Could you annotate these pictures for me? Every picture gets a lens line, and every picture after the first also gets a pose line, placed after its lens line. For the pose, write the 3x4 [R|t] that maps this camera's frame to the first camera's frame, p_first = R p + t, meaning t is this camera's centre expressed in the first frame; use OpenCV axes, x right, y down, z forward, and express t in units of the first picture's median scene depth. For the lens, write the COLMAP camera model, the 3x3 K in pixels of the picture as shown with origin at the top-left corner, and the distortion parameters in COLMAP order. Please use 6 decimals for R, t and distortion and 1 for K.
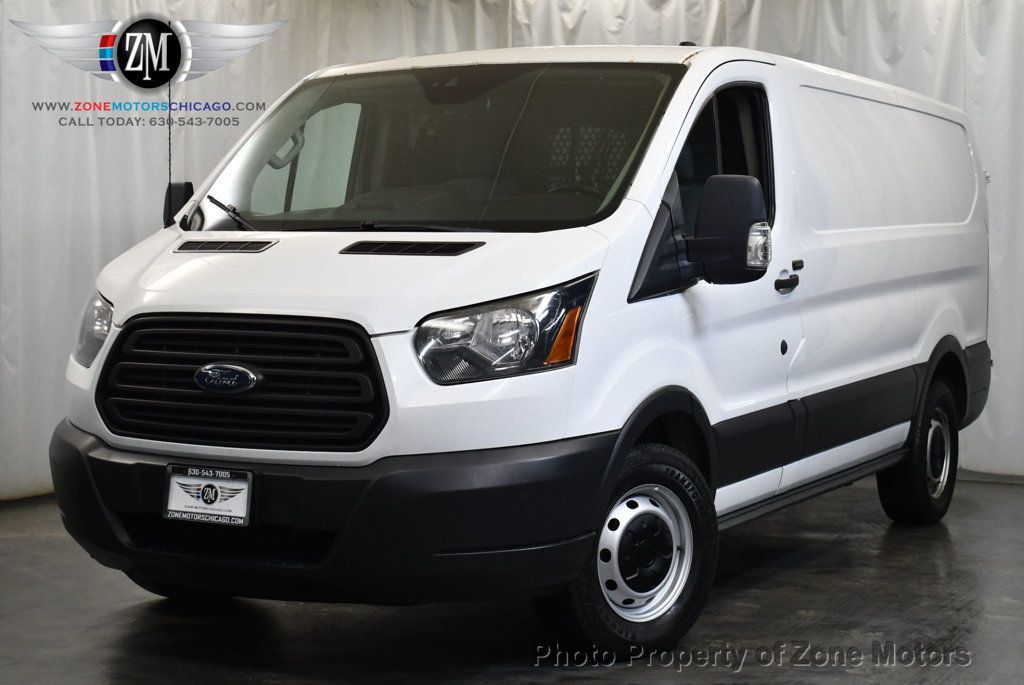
lens RADIAL K [[1840.2, 0, 515.0], [0, 1840.2, 339.8], [0, 0, 1]] dist [0.031306, 0.000000]
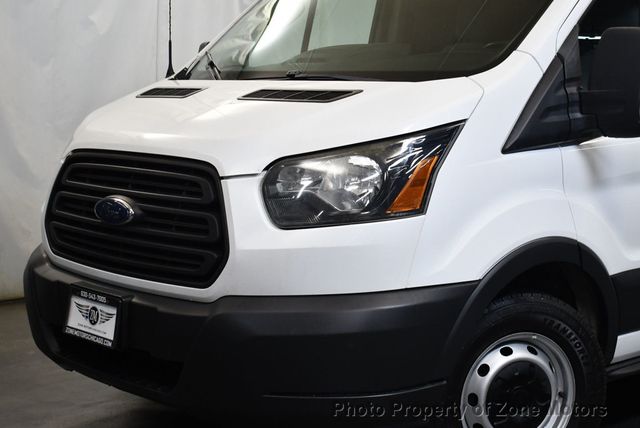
lens RADIAL K [[1138.3, 0, 319.3], [0, 1138.3, 212.1], [0, 0, 1]] dist [-0.119944, 0.000000]
pose [[0.944301, 0.047357, -0.325657, 0.178282], [-0.033930, 0.998328, 0.046791, -0.014313], [0.327329, -0.033136, 0.944329, 0.403511]]
